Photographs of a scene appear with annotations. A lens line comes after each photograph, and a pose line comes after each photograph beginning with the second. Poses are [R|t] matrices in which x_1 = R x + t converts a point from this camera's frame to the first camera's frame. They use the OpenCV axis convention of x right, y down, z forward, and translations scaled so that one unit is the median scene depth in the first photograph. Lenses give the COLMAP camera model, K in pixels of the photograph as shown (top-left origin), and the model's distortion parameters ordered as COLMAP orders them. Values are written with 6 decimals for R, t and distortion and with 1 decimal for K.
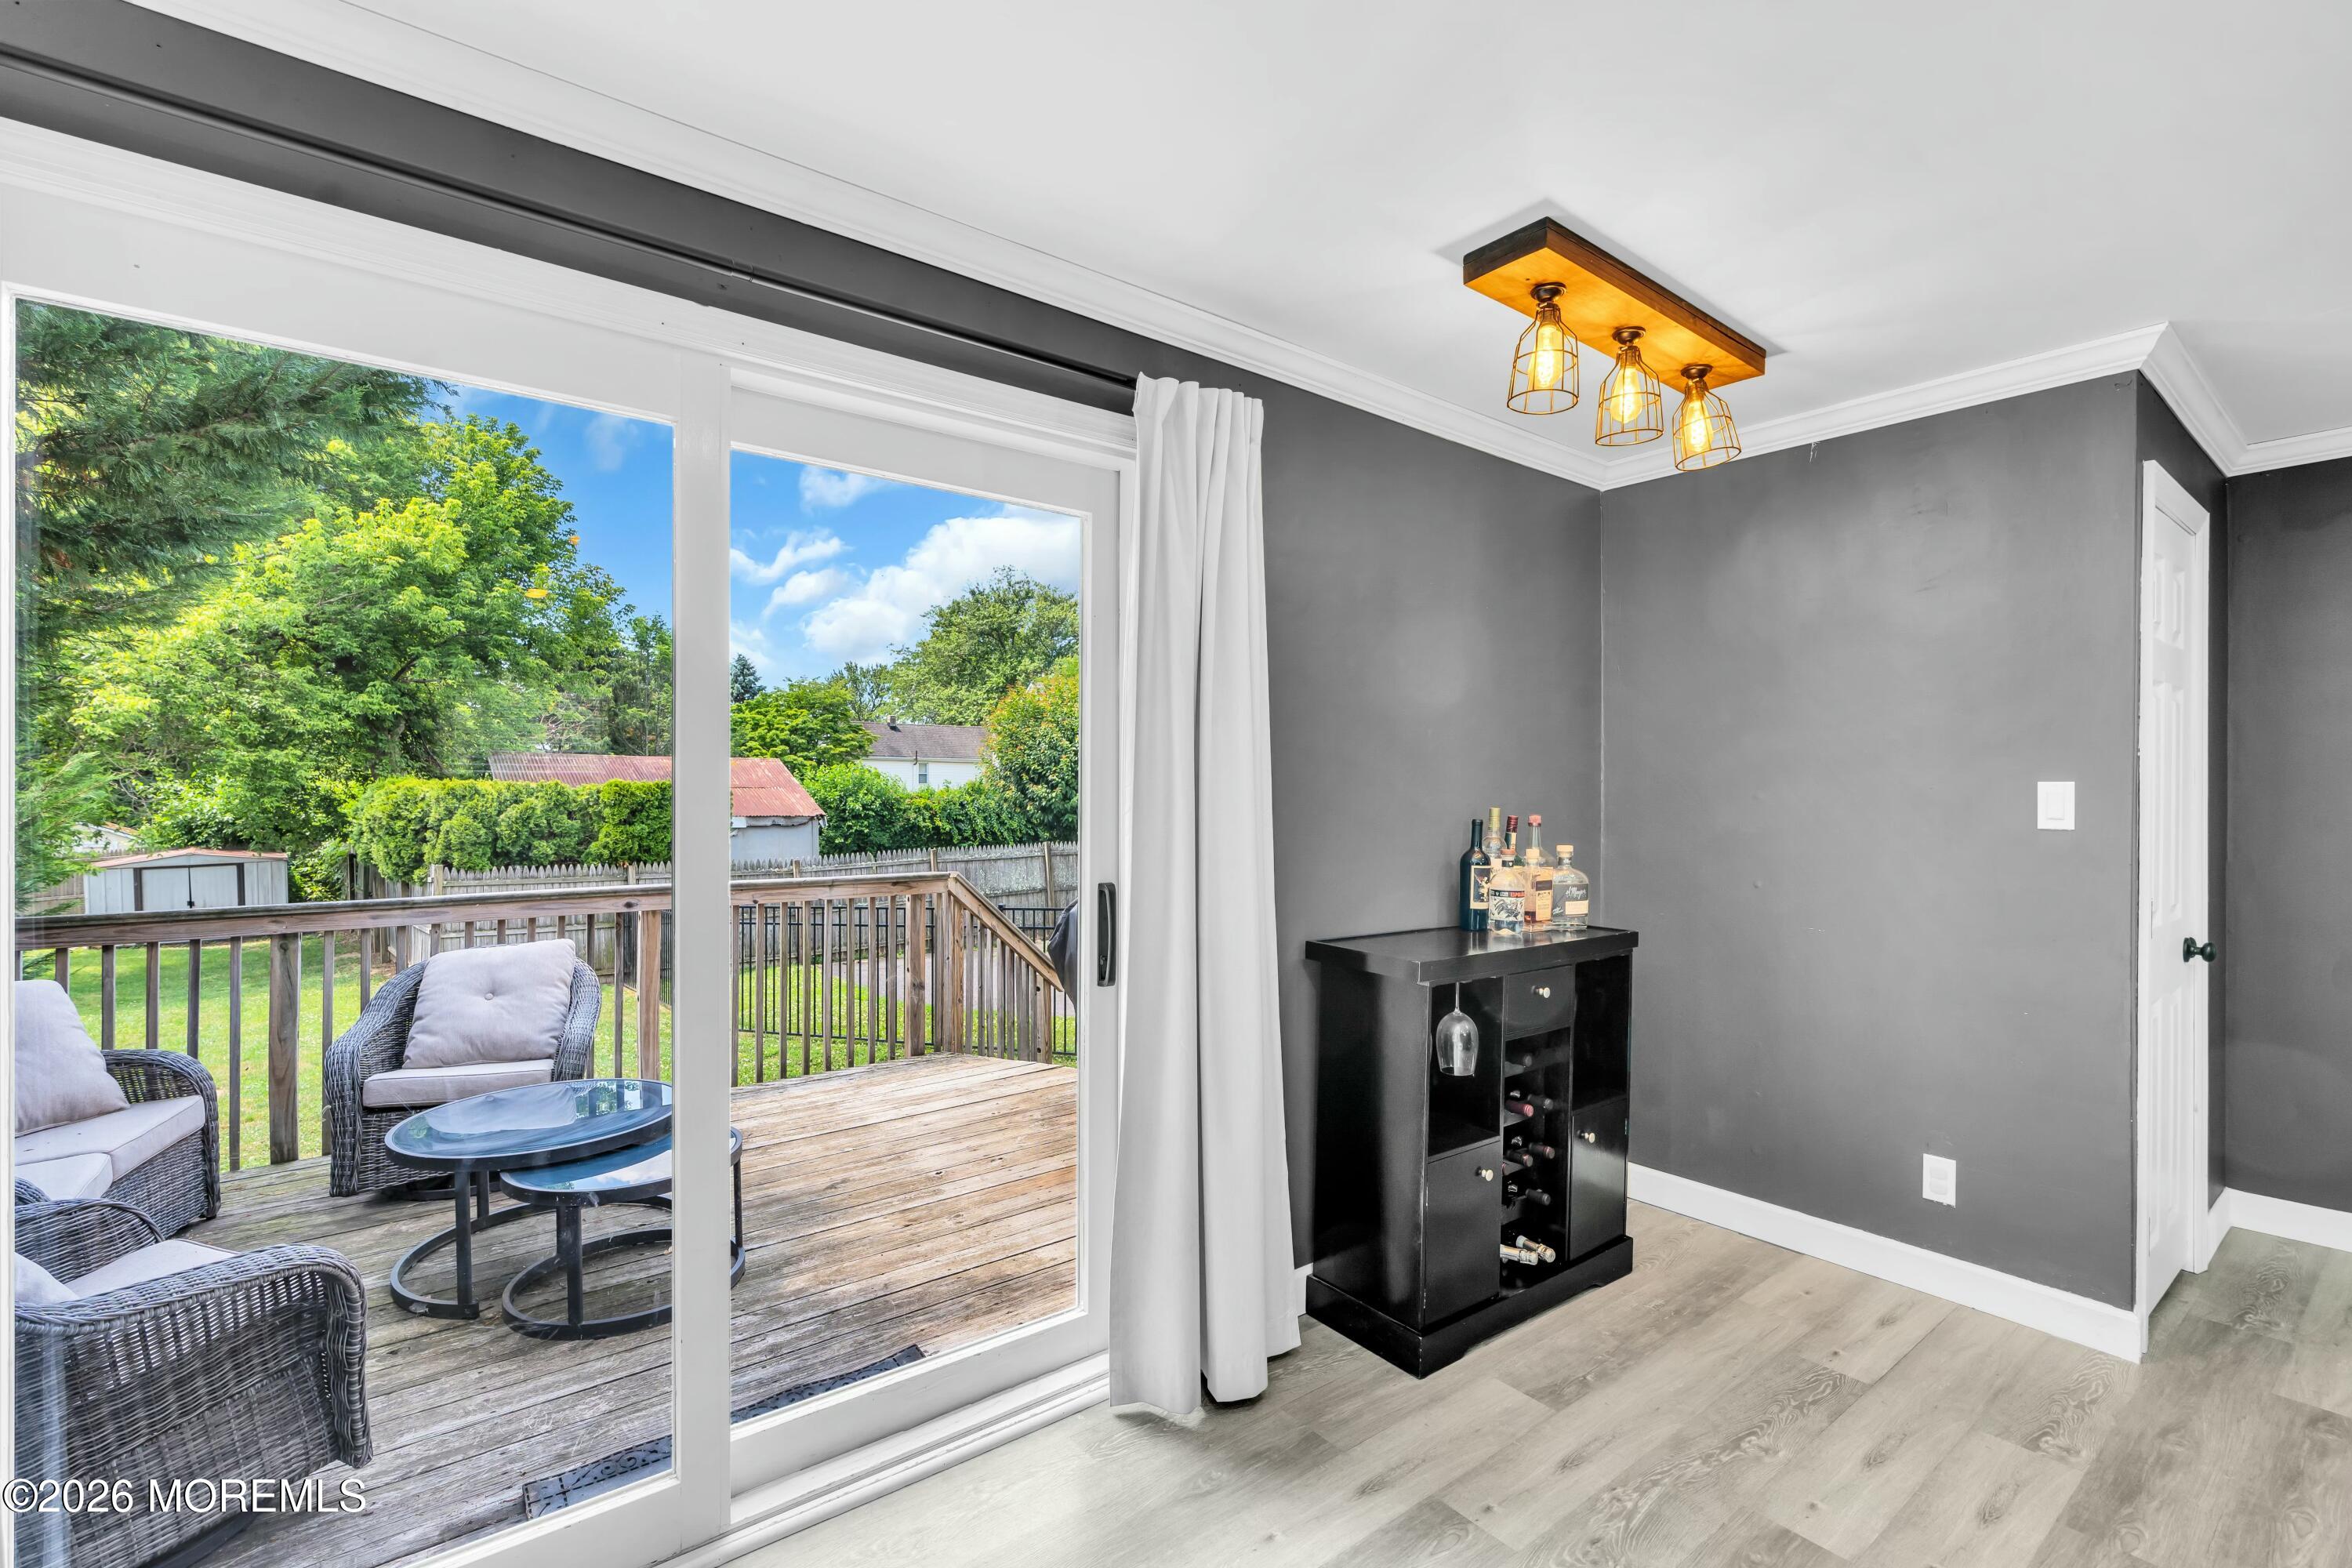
lens RADIAL K [[1060.2, 0, 1179.7], [0, 1060.2, 793.9], [0, 0, 1]] dist [-0.004838, 0.000415]
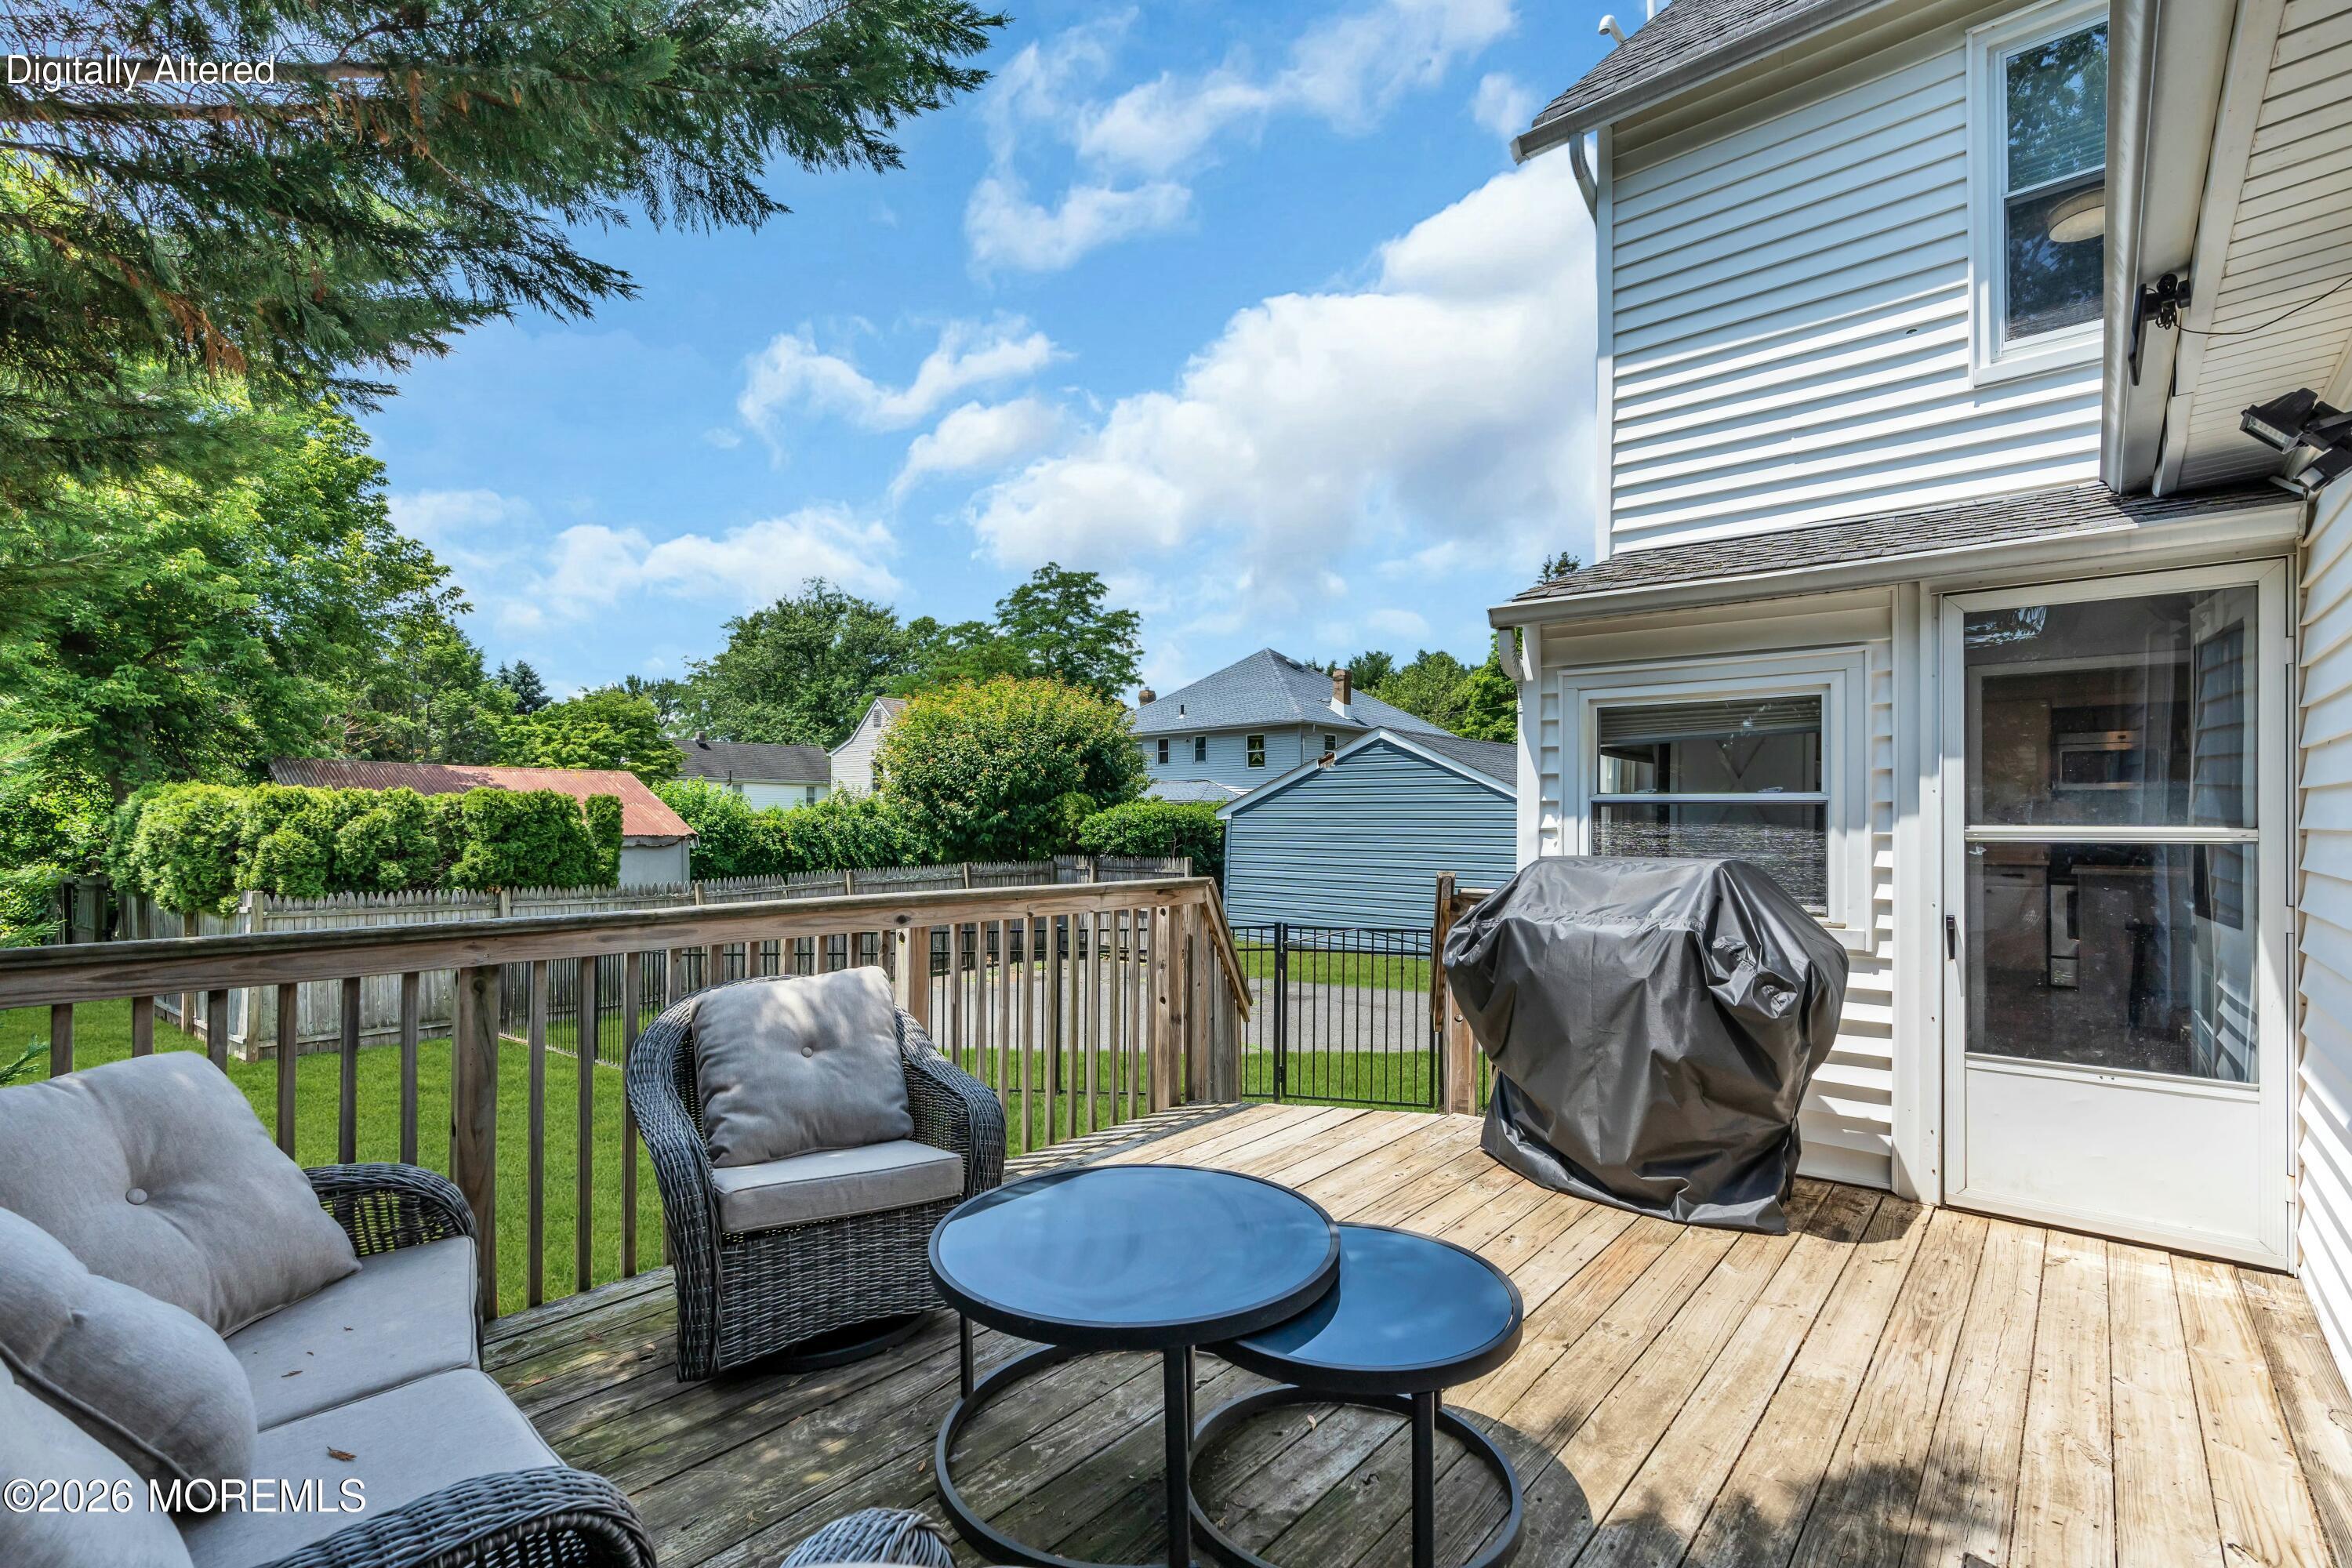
lens RADIAL K [[1061.1, 0, 1170.2], [0, 1061.1, 825.9], [0, 0, 1]] dist [-0.004904, 0.001336]
pose [[0.982868, 0.002586, 0.184292, -0.144040], [-0.003229, 0.999990, 0.003190, 0.011040], [-0.184282, -0.003731, 0.982866, 0.073660]]
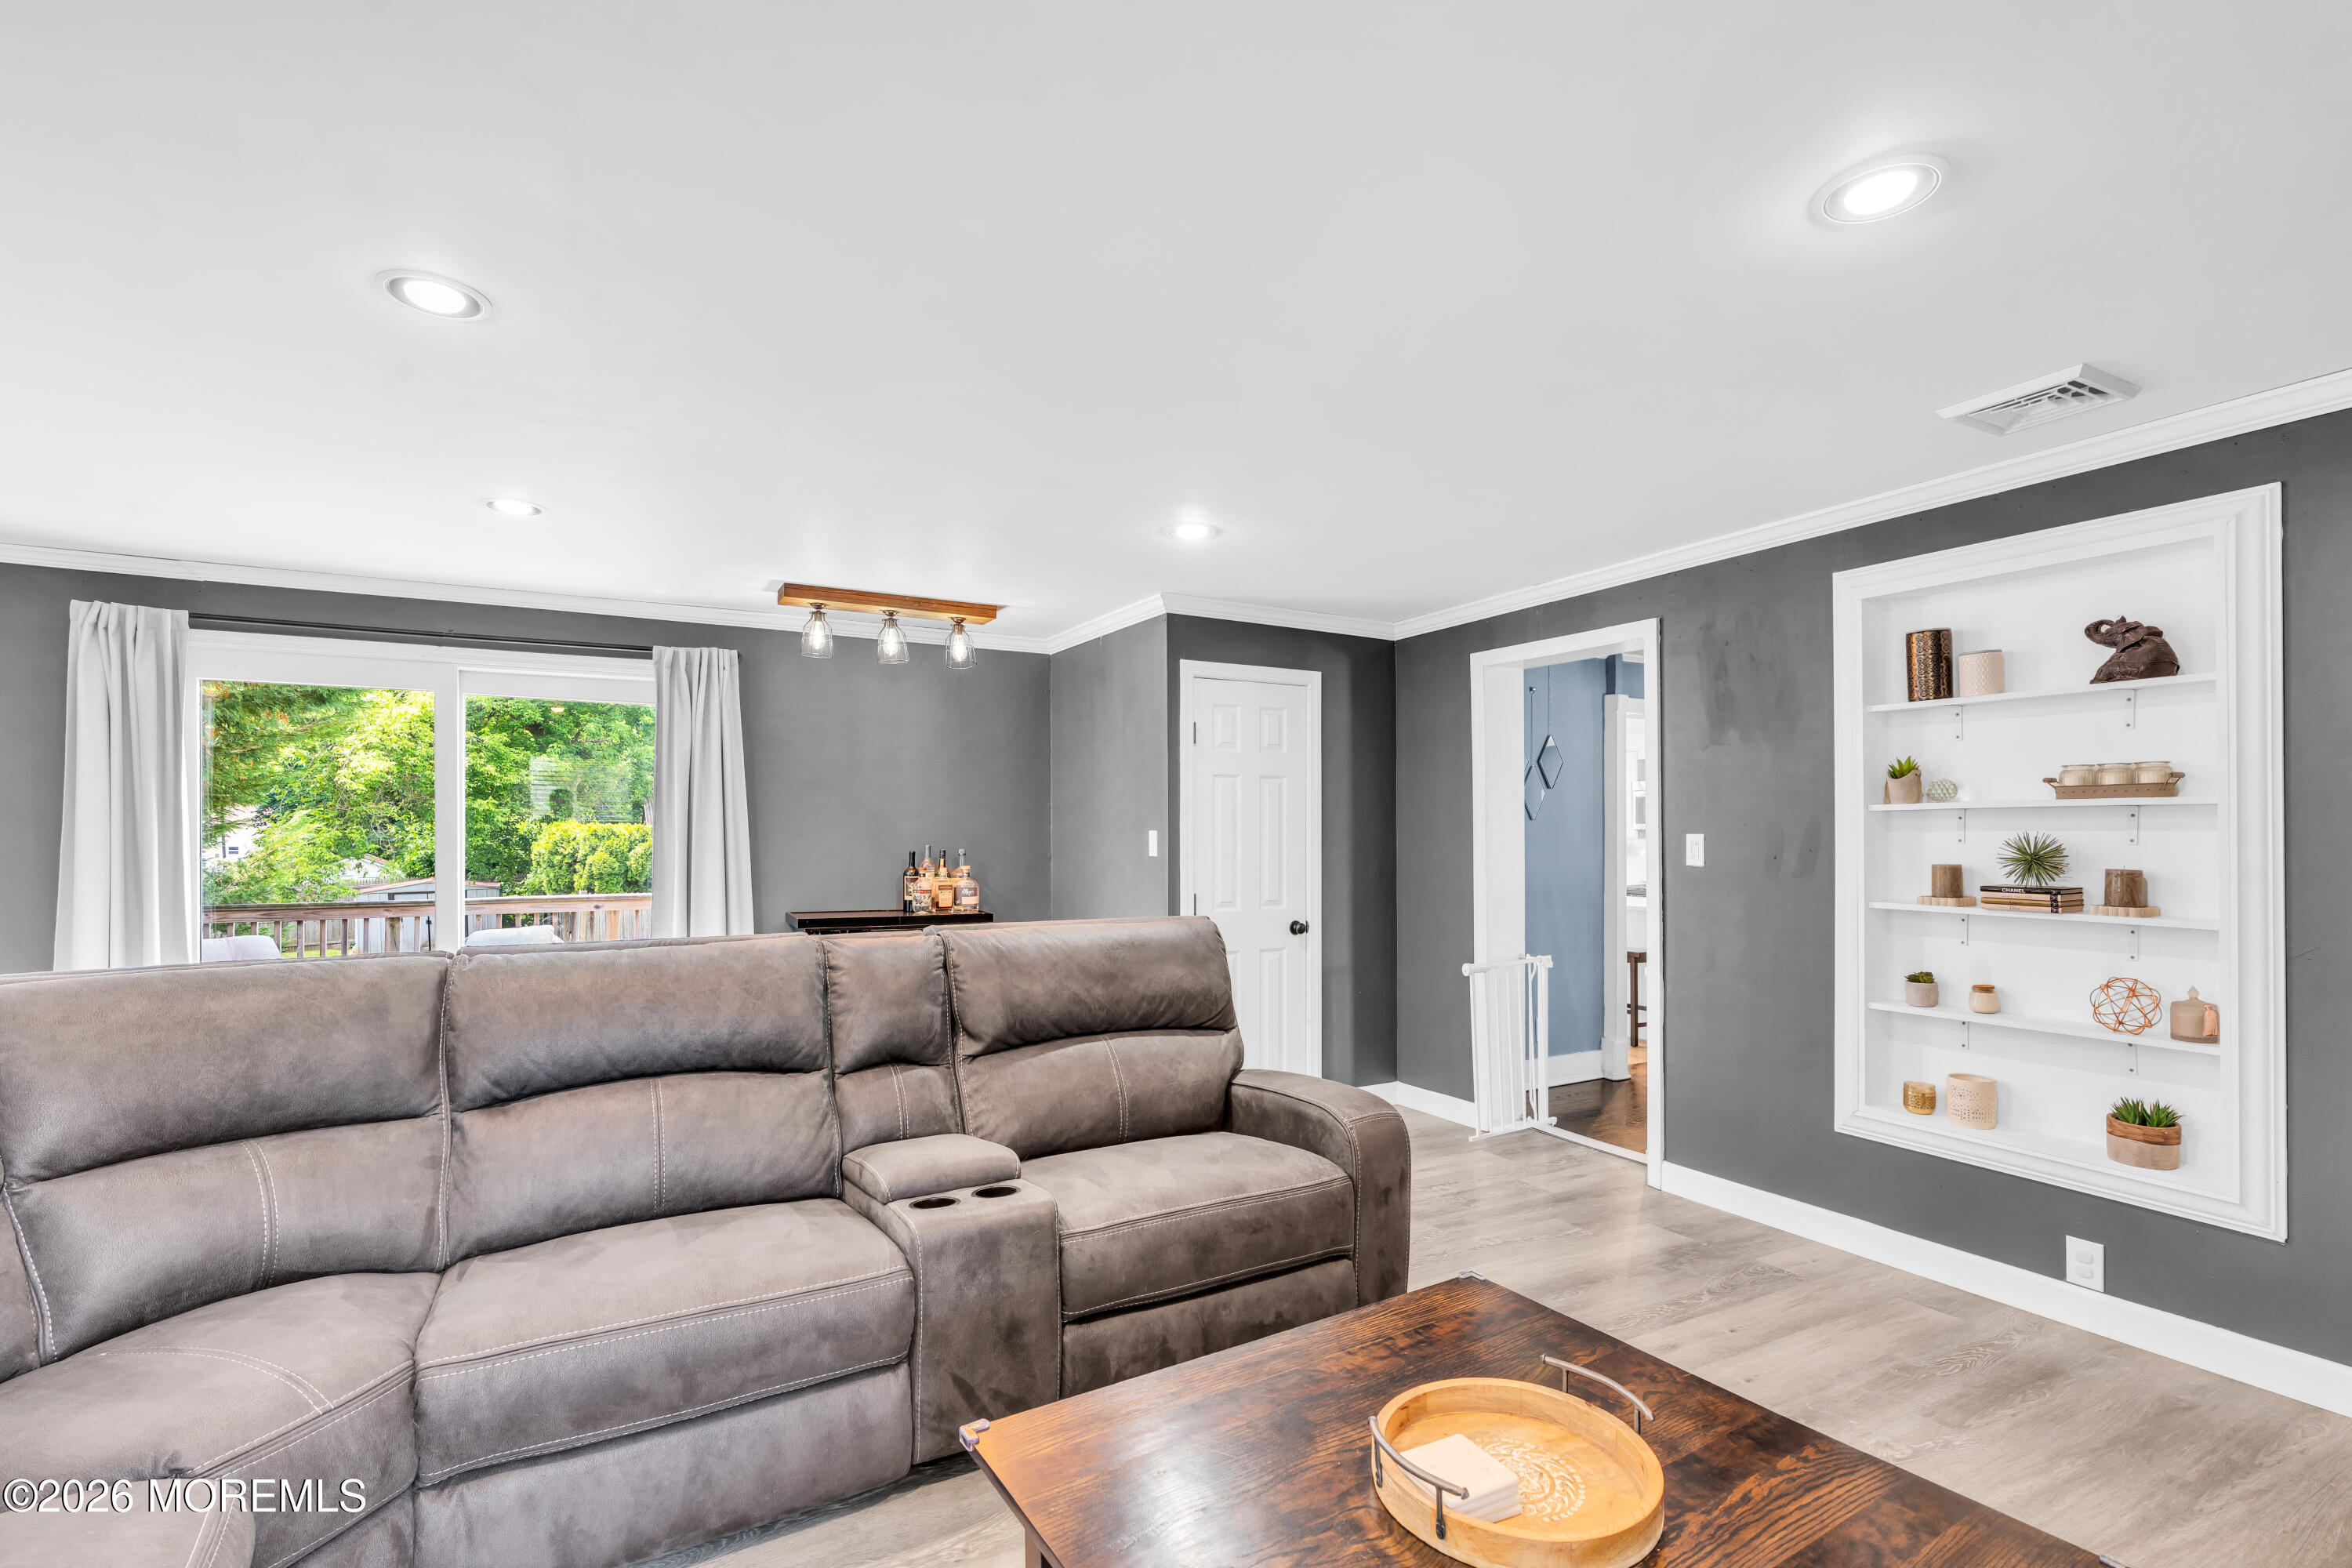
lens RADIAL K [[1069.5, 0, 1173.2], [0, 1069.5, 836.1], [0, 0, 1]] dist [-0.014893, -0.000182]
pose [[0.987054, 0.001036, -0.160386, 0.170672], [-0.000795, 0.999998, 0.001570, -0.000844], [0.160388, -0.001422, 0.987053, -0.124308]]
